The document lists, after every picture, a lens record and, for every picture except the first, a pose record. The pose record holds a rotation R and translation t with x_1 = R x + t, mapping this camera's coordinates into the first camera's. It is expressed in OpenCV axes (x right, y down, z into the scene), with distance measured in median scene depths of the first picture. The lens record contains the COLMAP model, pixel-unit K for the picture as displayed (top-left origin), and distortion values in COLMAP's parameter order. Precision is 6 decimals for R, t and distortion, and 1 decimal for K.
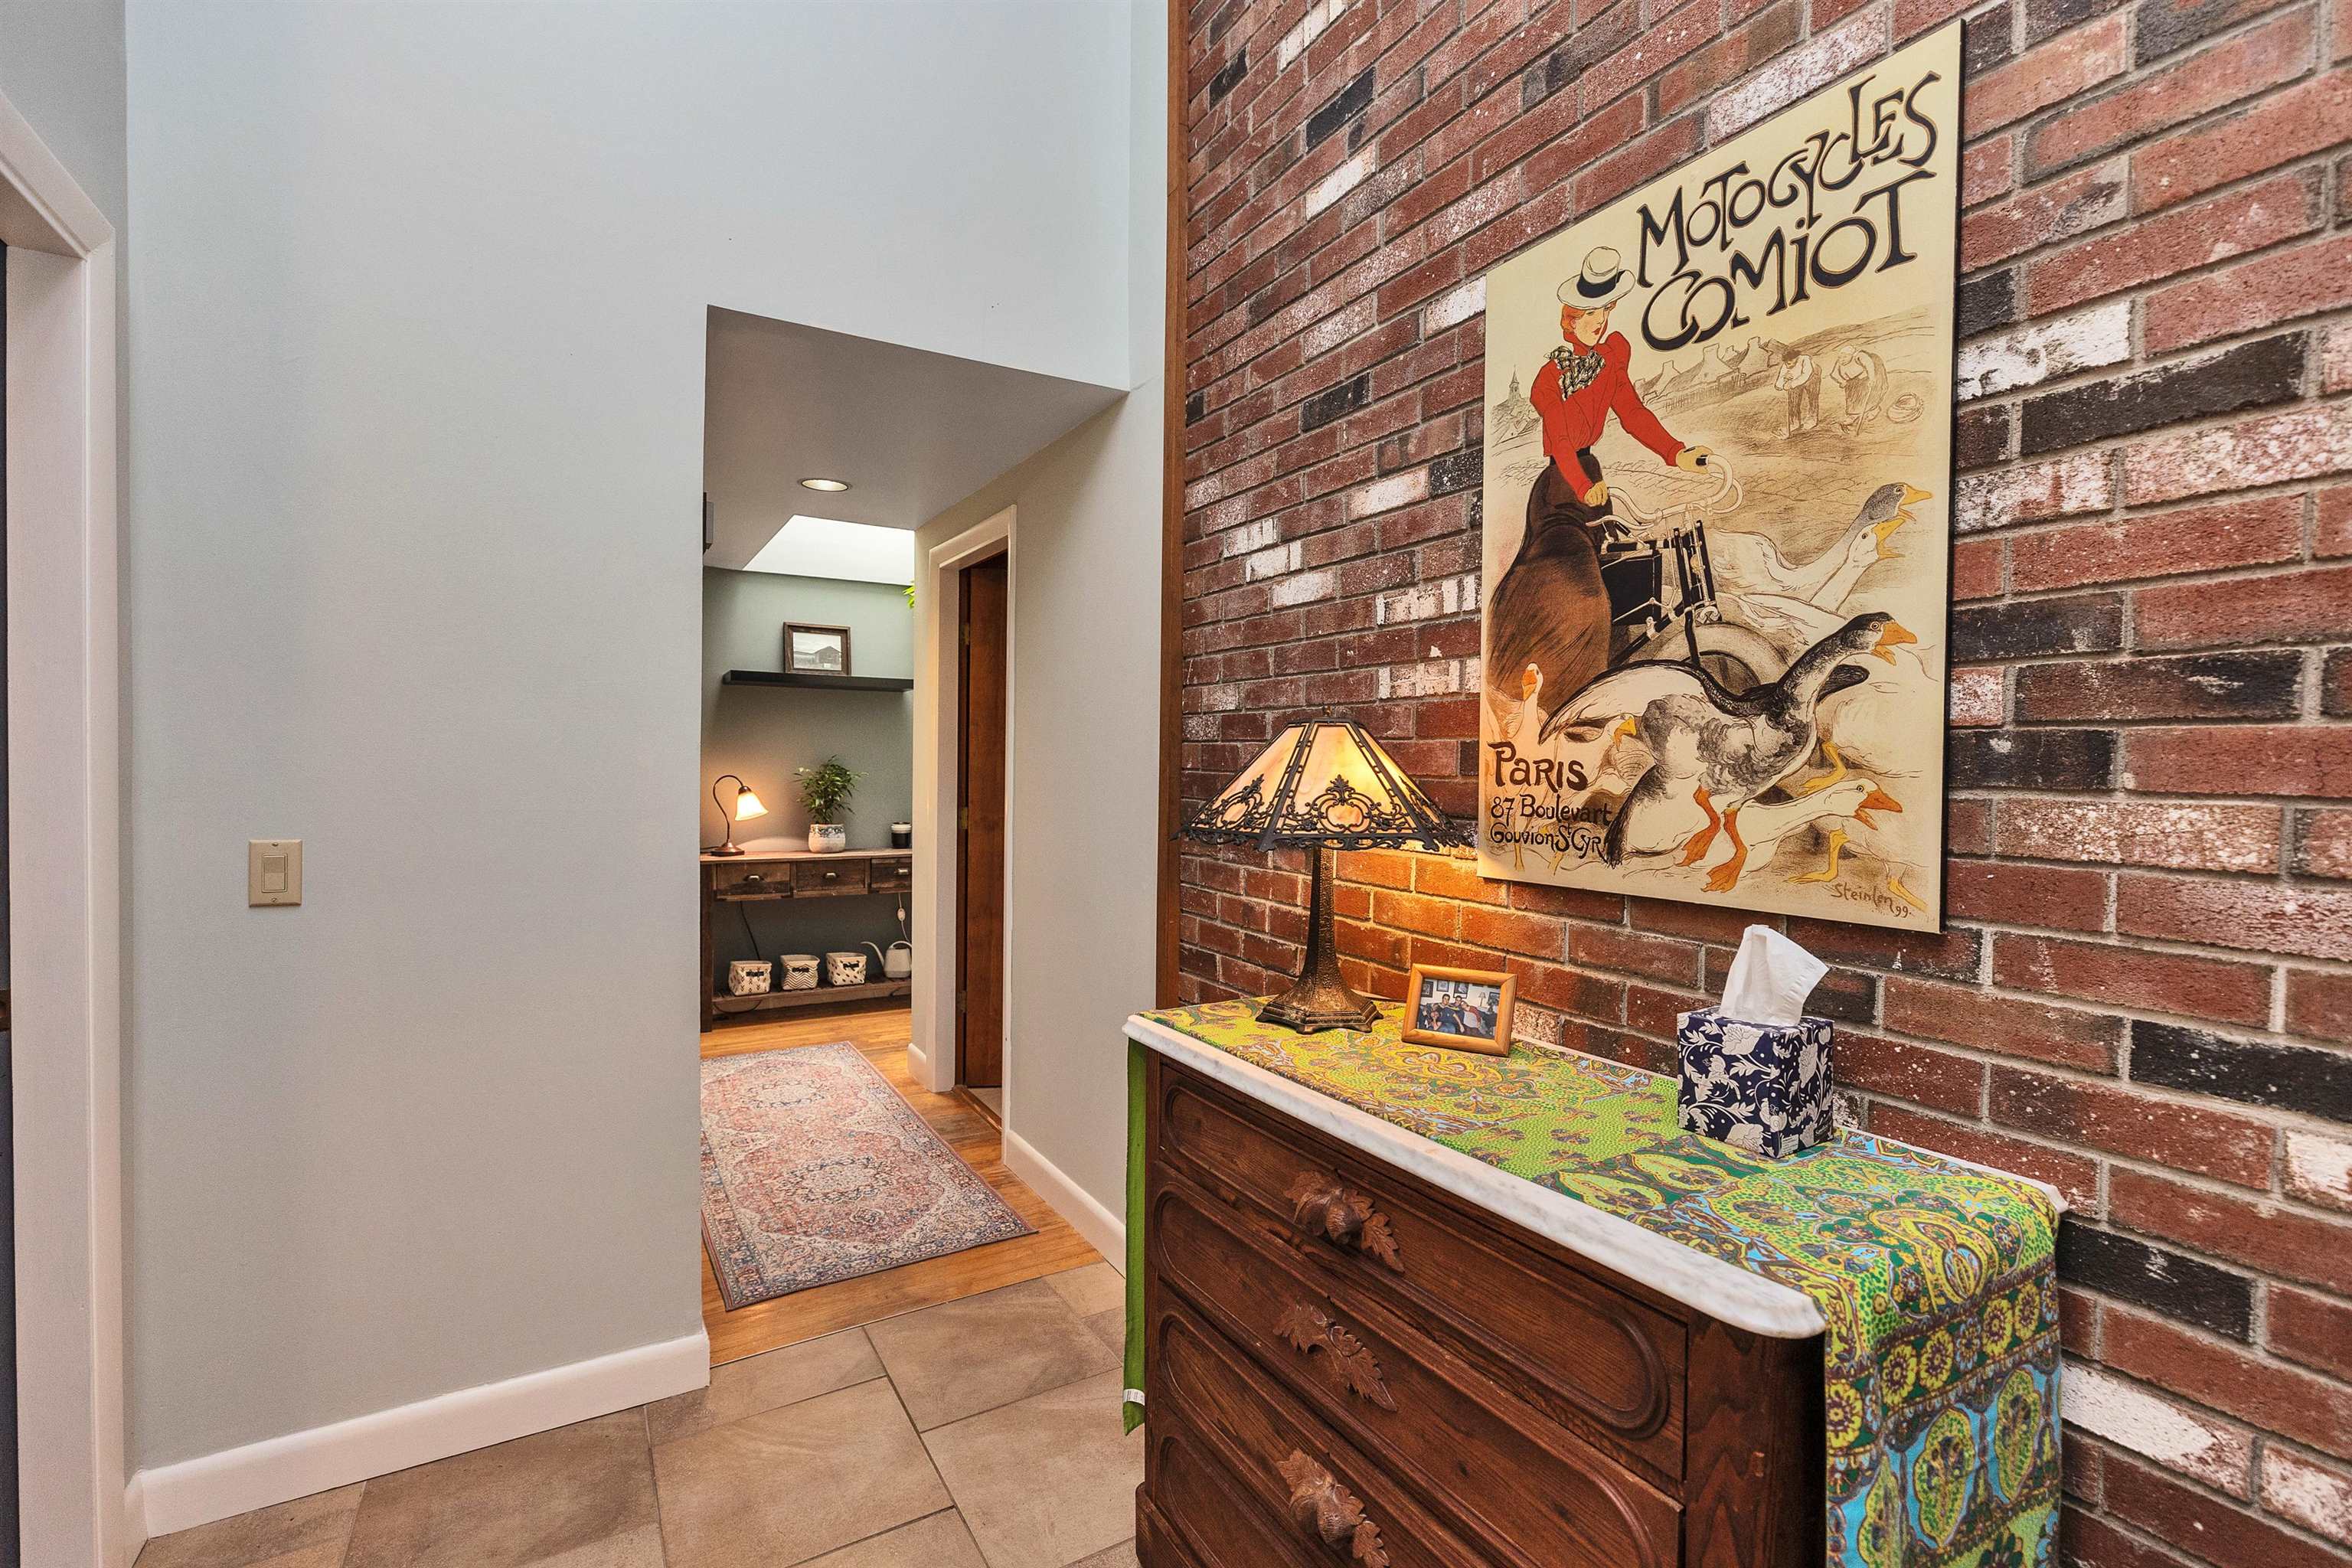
lens RADIAL K [[1037.7, 0, 1176.0], [0, 1037.7, 784.0], [0, 0, 1]] dist [-0.000150, -0.000560]
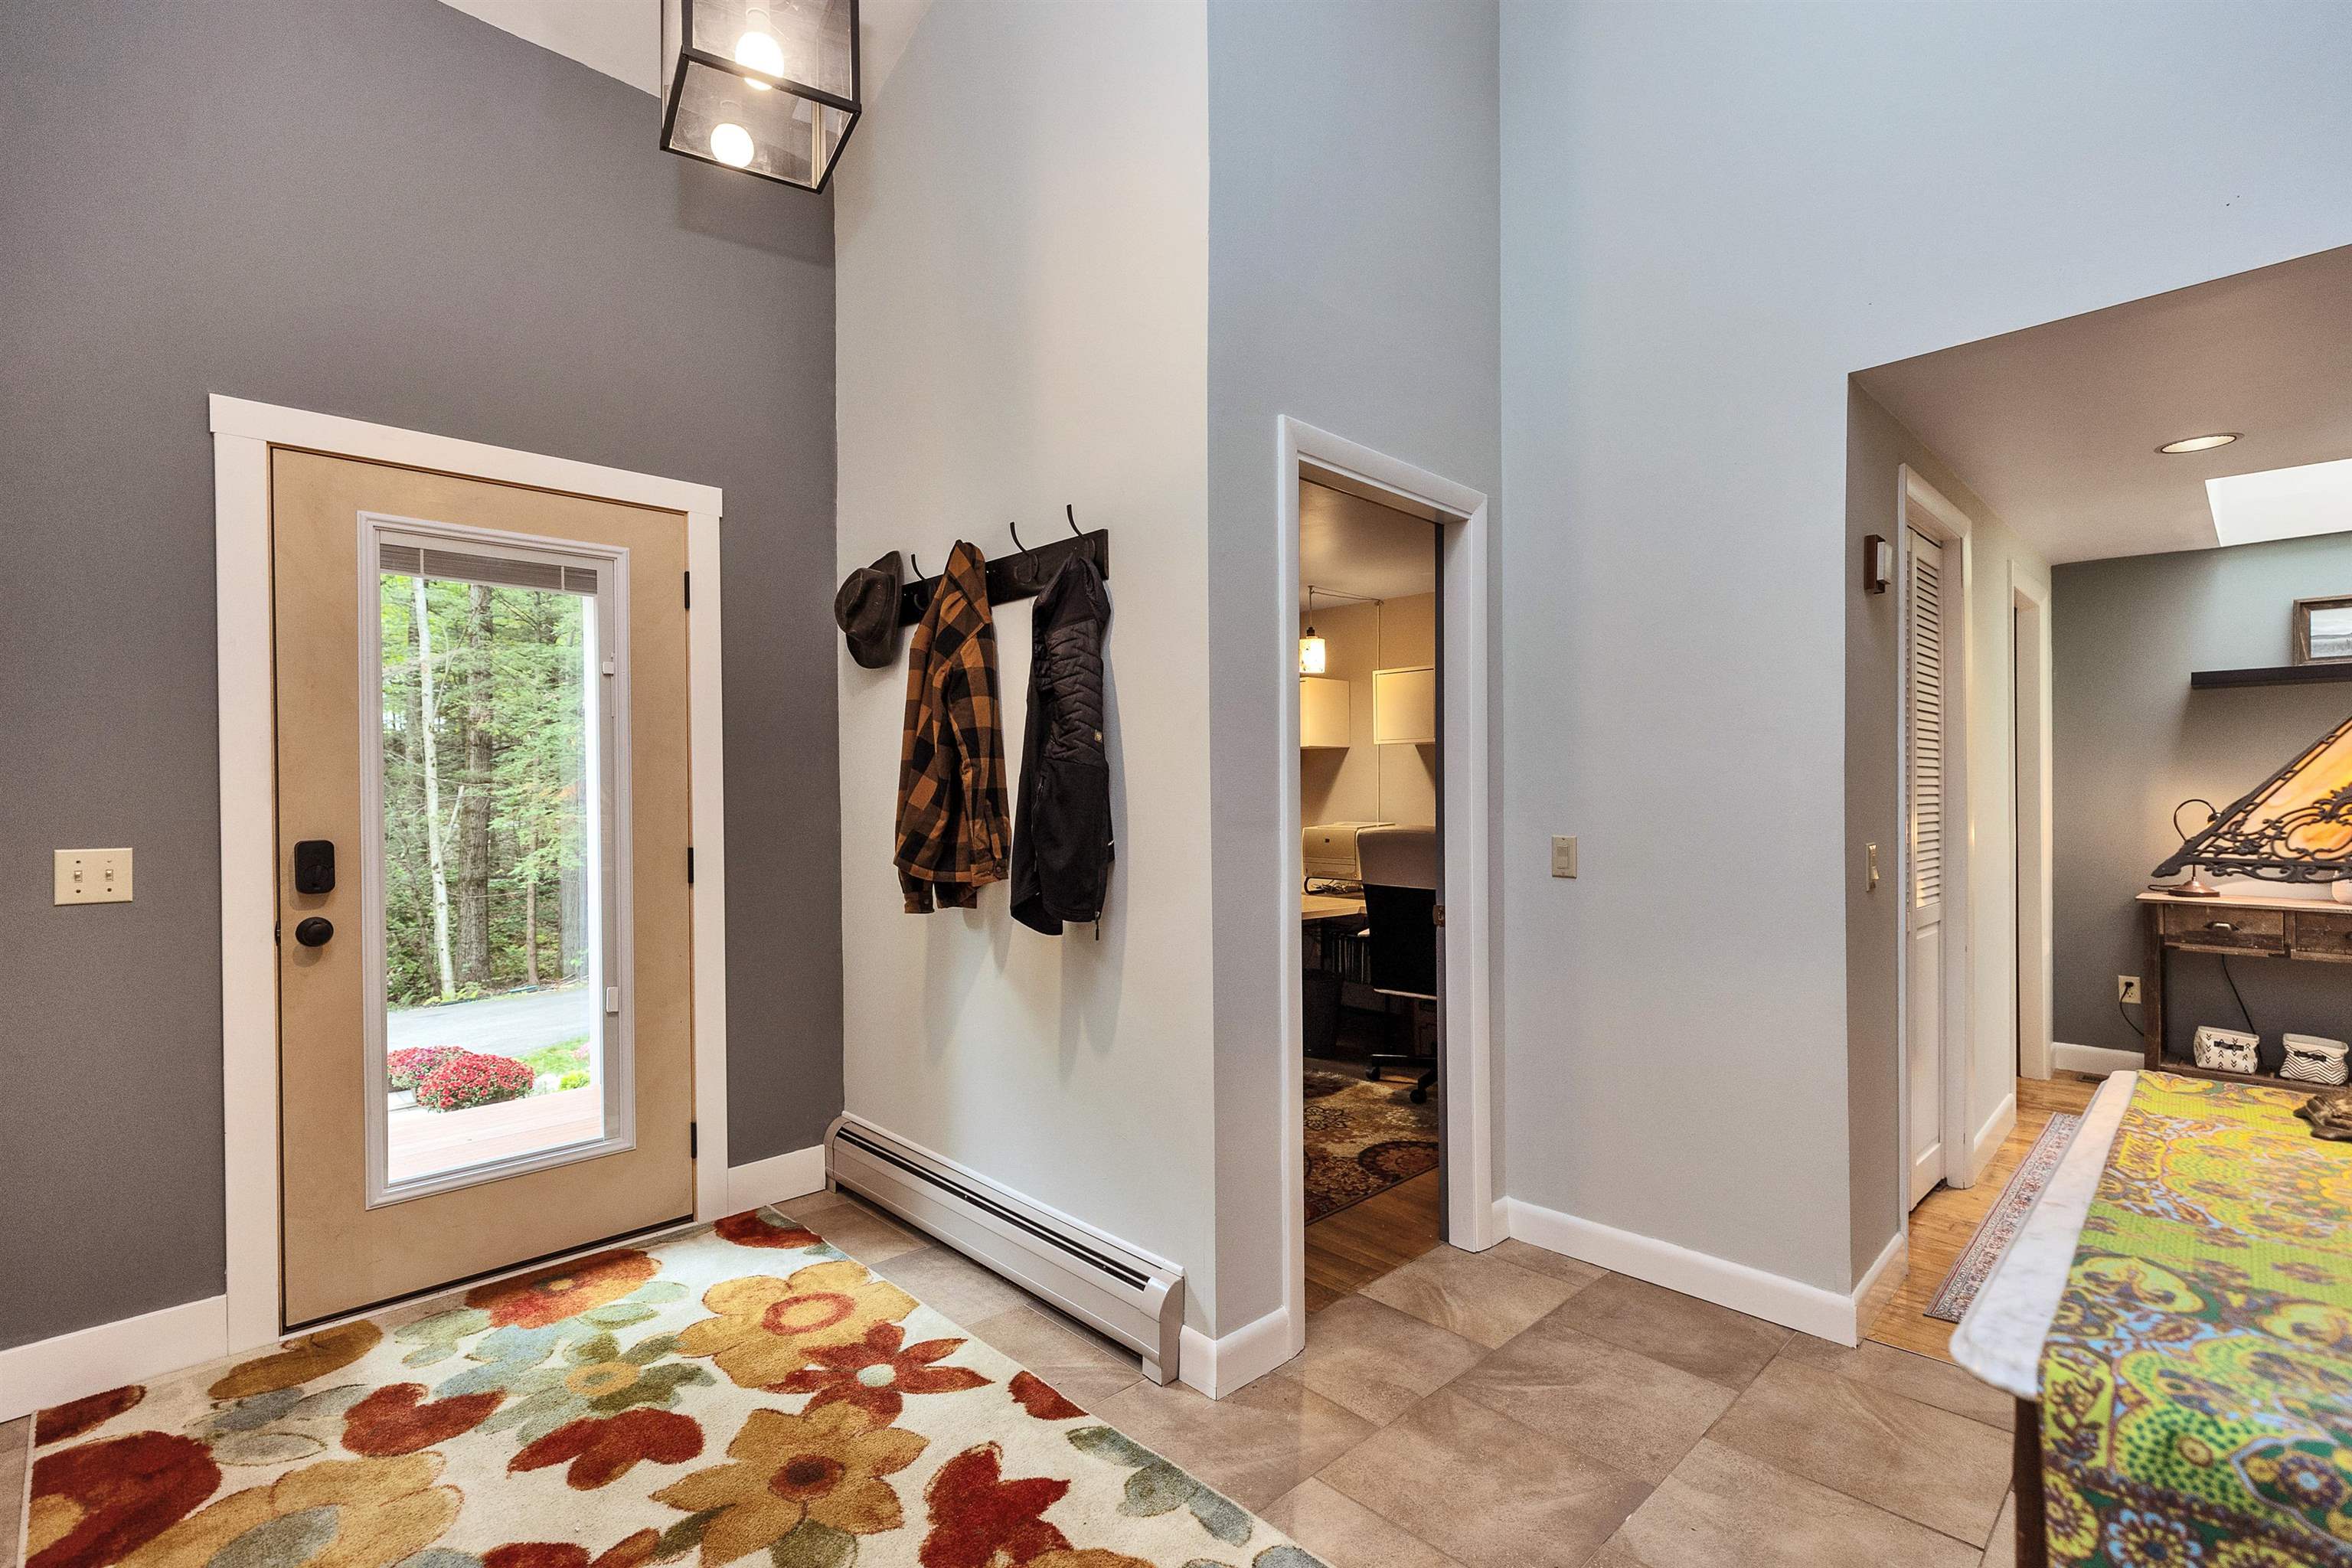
lens RADIAL K [[1054.0, 0, 1176.0], [0, 1054.0, 784.0], [0, 0, 1]] dist [0.001726, 0.000349]
pose [[0.235750, -0.016954, -0.971666, 0.597589], [-0.010141, 0.999750, -0.019905, 0.013289], [0.971761, 0.014546, 0.235520, 0.033810]]
